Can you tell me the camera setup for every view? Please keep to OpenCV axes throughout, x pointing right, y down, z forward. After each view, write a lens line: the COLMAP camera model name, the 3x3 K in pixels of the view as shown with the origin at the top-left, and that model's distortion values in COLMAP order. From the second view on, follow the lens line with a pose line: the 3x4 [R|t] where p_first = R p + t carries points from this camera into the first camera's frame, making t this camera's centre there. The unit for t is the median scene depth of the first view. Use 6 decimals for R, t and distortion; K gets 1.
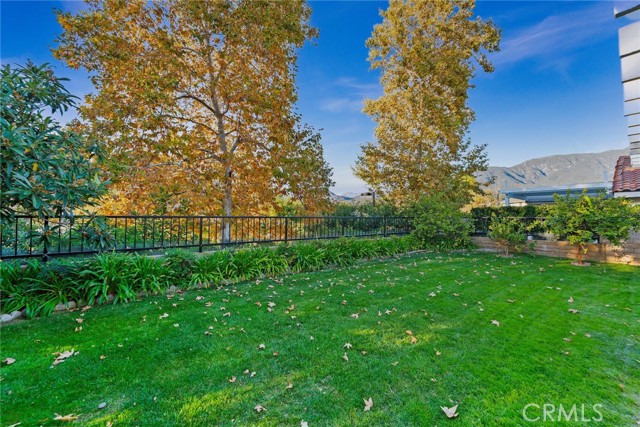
lens RADIAL K [[264.4, 0, 317.4], [0, 264.4, 213.0], [0, 0, 1]] dist [0.000728, -0.000040]
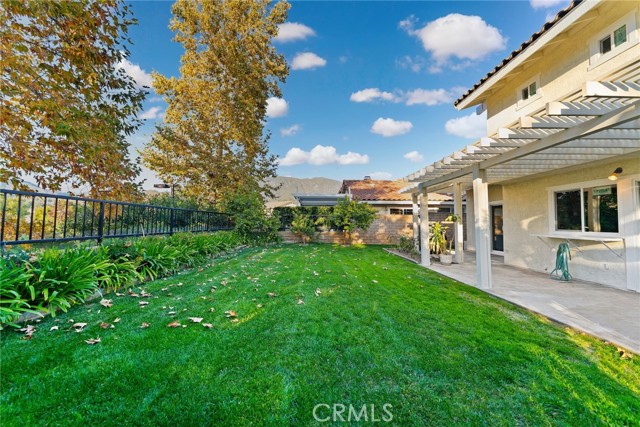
lens RADIAL K [[264.4, 0, 314.9], [0, 264.4, 213.6], [0, 0, 1]] dist [0.000728, -0.000040]
pose [[0.609423, 0.033686, 0.792130, -0.245909], [-0.017914, 0.999427, -0.028719, 0.043416], [-0.792643, 0.003311, 0.609677, 0.166076]]
